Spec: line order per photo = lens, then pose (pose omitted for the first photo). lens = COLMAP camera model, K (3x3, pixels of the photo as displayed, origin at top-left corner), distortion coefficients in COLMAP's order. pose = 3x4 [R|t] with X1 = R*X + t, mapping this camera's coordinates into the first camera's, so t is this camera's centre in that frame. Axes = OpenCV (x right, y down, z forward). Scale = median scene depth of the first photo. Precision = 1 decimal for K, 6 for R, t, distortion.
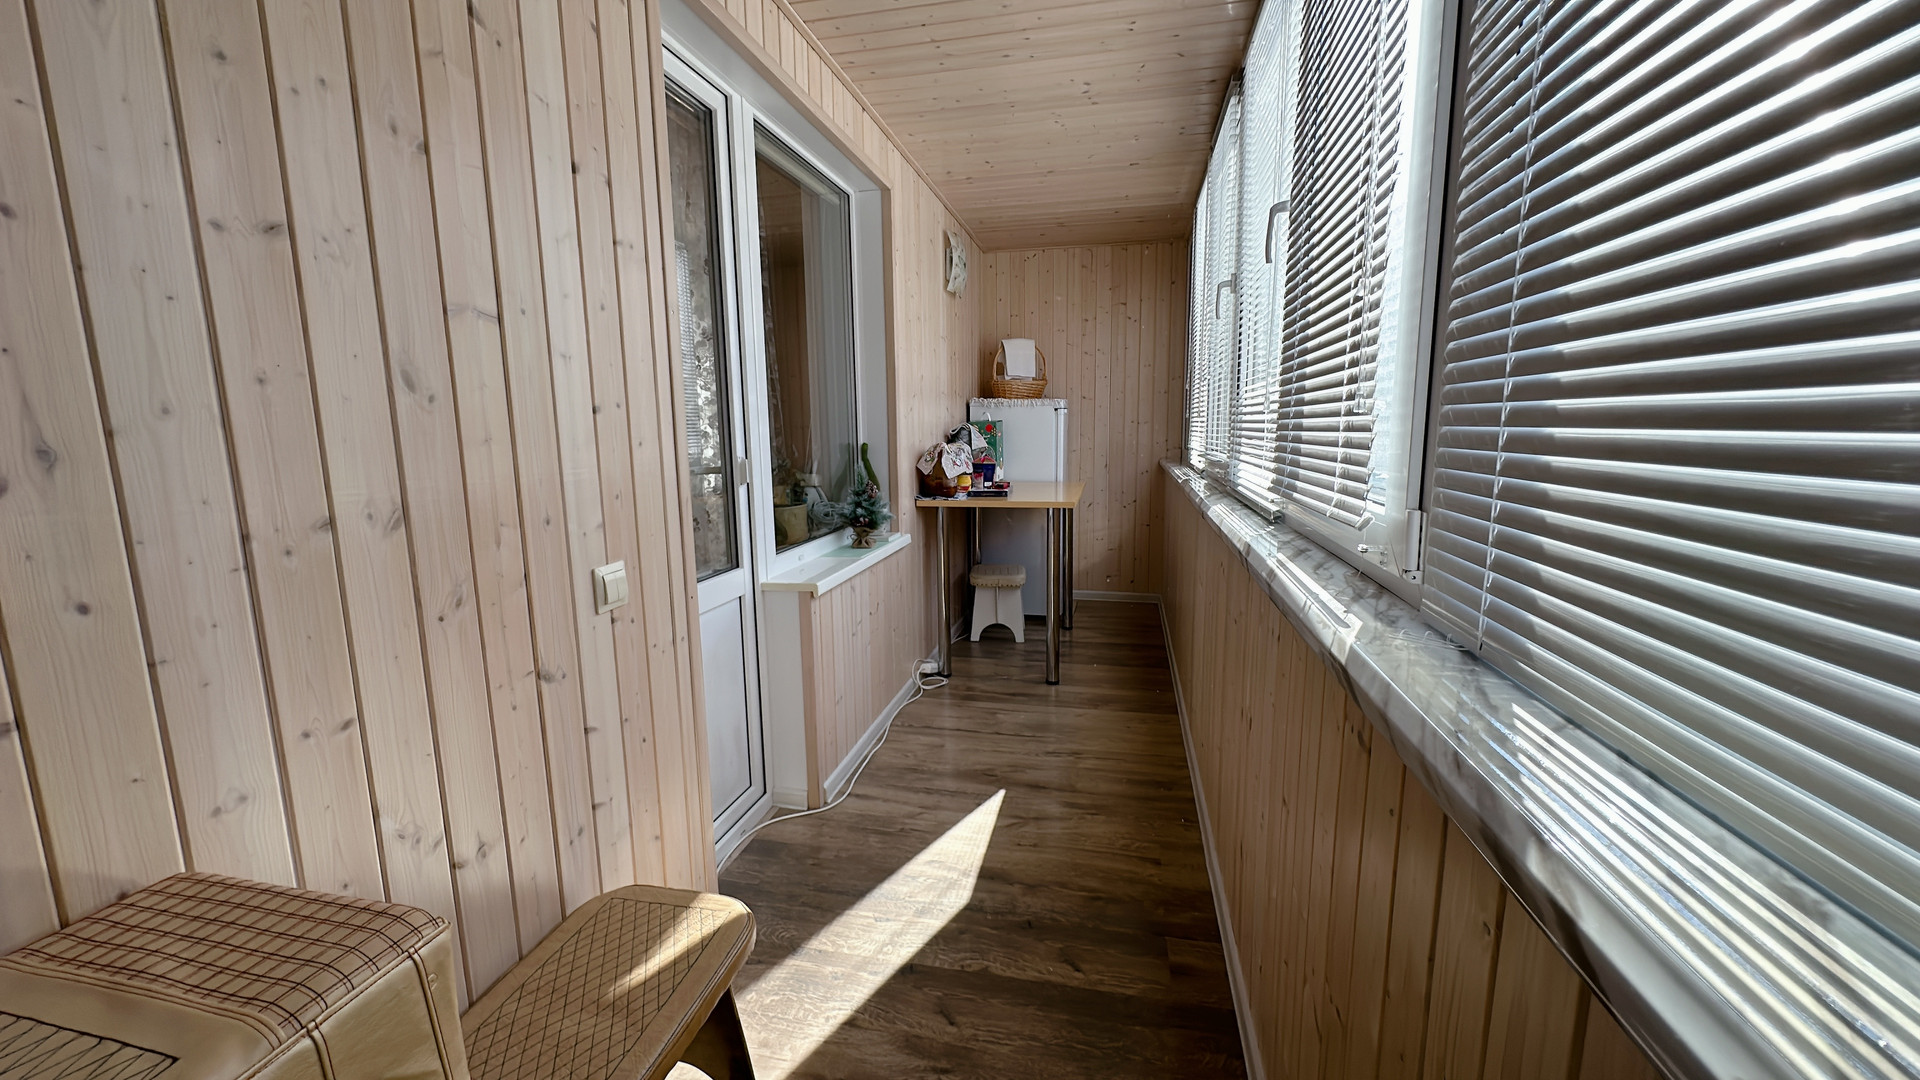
lens RADIAL K [[733.1, 0, 977.1], [0, 733.1, 540.6], [0, 0, 1]] dist [-0.005105, 0.001101]
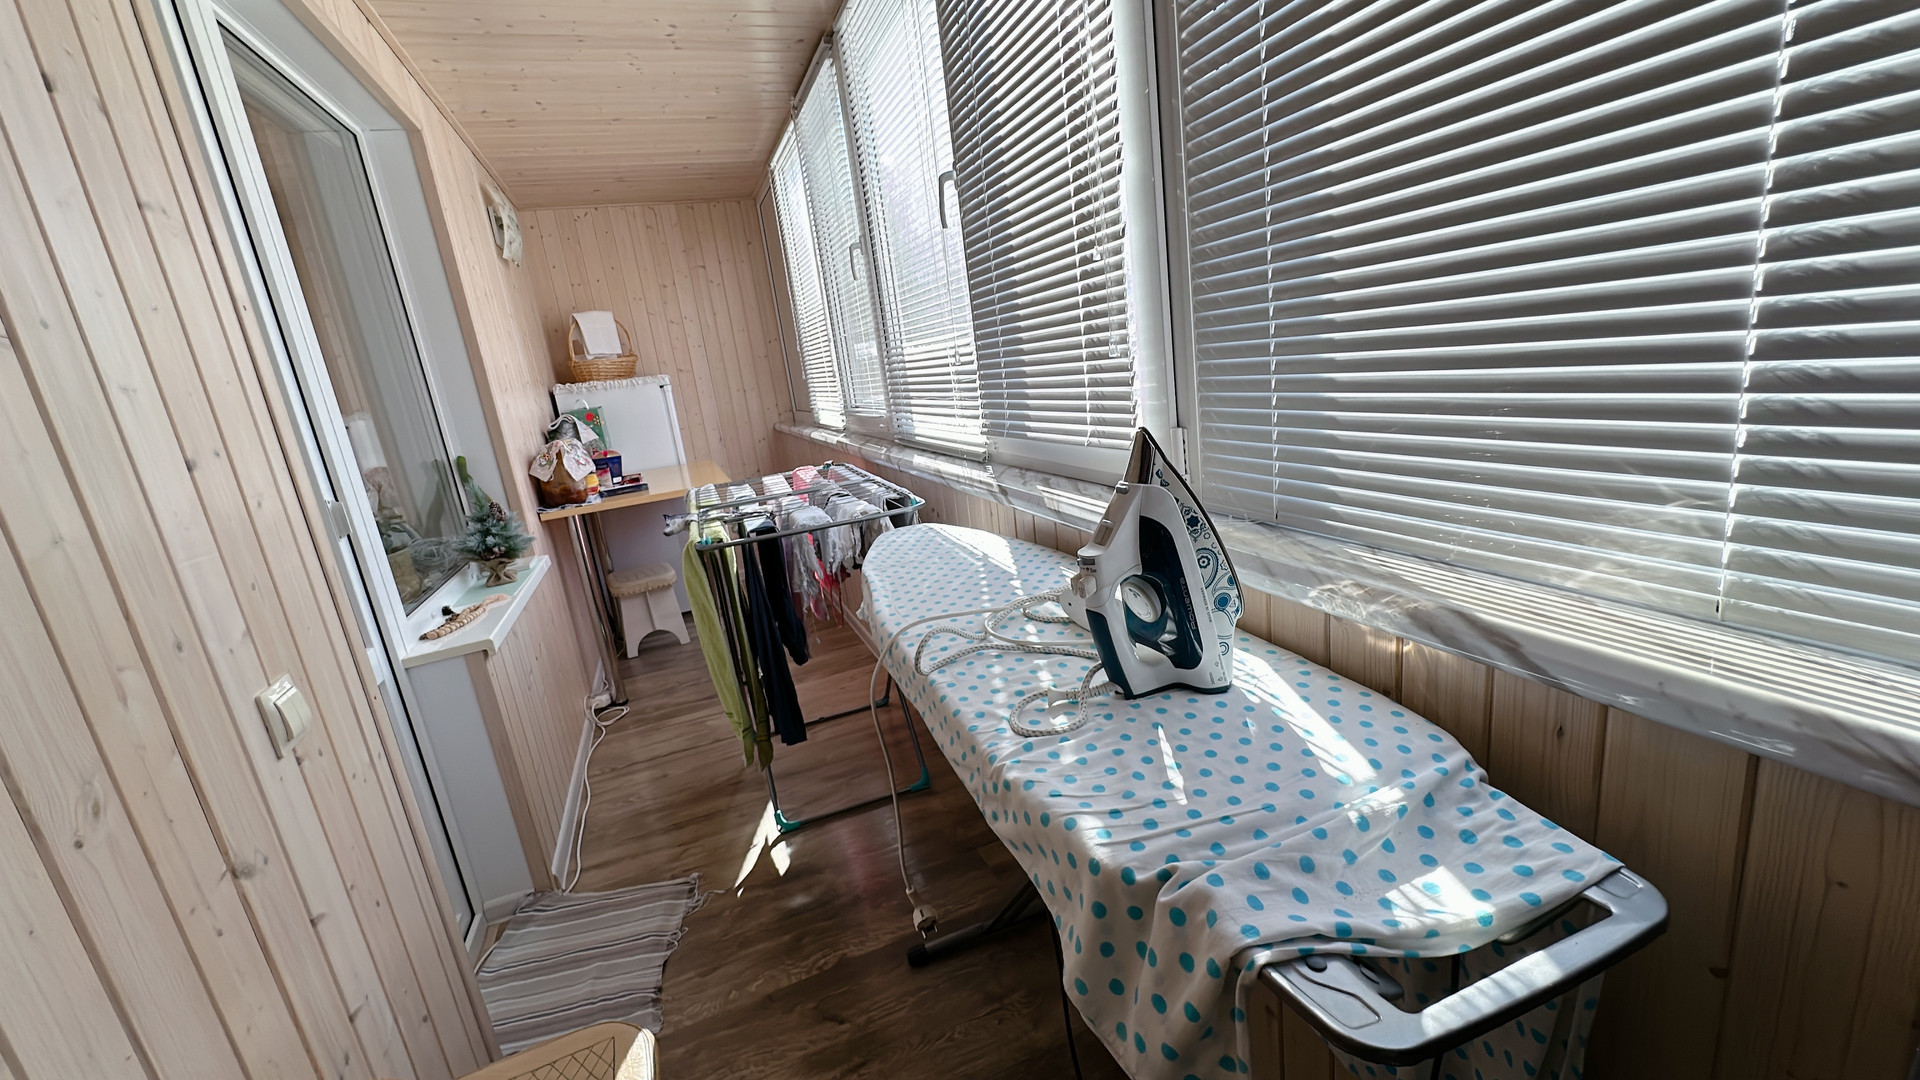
lens RADIAL K [[733.1, 0, 986.8], [0, 733.1, 534.4], [0, 0, 1]] dist [-0.005105, 0.001101]
pose [[0.824962, -0.222068, 0.519734, -0.099679], [0.199375, 0.974803, 0.100043, -0.014303], [-0.528854, 0.021091, 0.848451, 0.023808]]
